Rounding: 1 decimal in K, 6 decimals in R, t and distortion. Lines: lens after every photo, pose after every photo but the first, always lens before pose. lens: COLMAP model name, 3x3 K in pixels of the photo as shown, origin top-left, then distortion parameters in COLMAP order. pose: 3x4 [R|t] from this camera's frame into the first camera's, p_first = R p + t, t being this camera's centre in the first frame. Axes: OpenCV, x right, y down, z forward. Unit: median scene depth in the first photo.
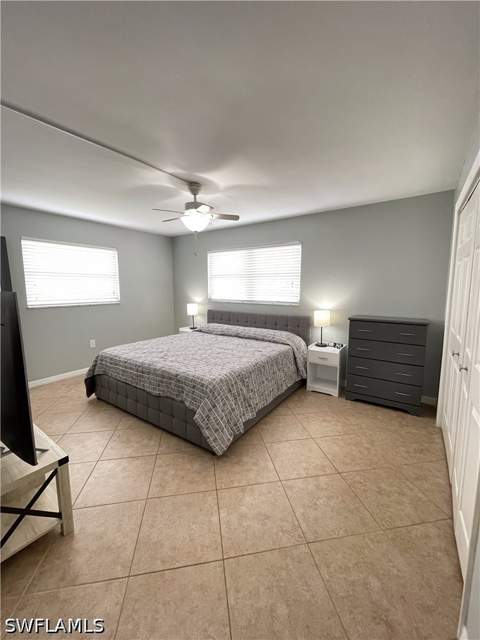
lens RADIAL K [[257.6, 0, 238.4], [0, 257.6, 318.9], [0, 0, 1]] dist [0.000991, -0.000365]
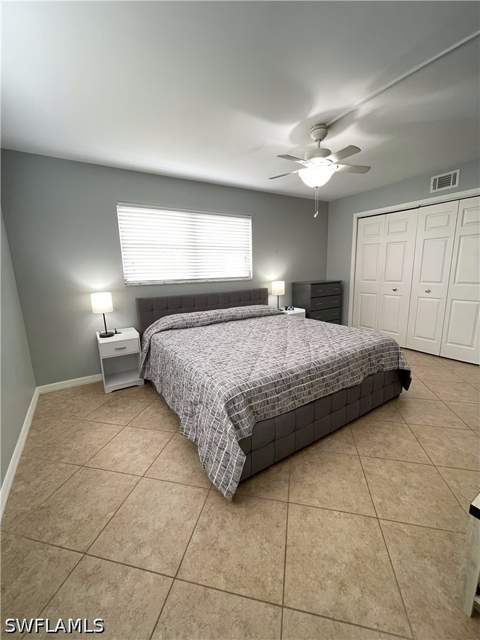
lens RADIAL K [[257.6, 0, 241.5], [0, 257.6, 319.9], [0, 0, 1]] dist [0.000991, -0.000365]
pose [[0.378344, -0.196107, 0.904653, -0.806060], [0.137194, 0.978387, 0.154714, -0.061938], [-0.915442, 0.065578, 0.397072, 0.678138]]
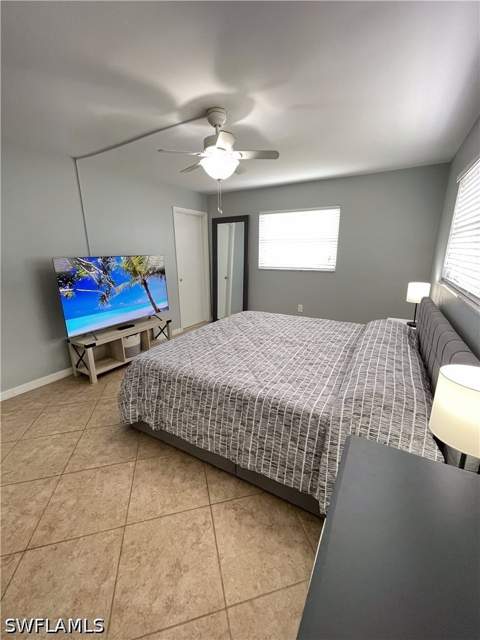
lens RADIAL K [[257.6, 0, 239.8], [0, 257.6, 317.8], [0, 0, 1]] dist [0.000991, -0.000365]
pose [[0.092108, 0.253695, -0.962889, 0.487301], [-0.115471, 0.963197, 0.242730, -0.104869], [0.989031, 0.088828, 0.118012, 0.742578]]
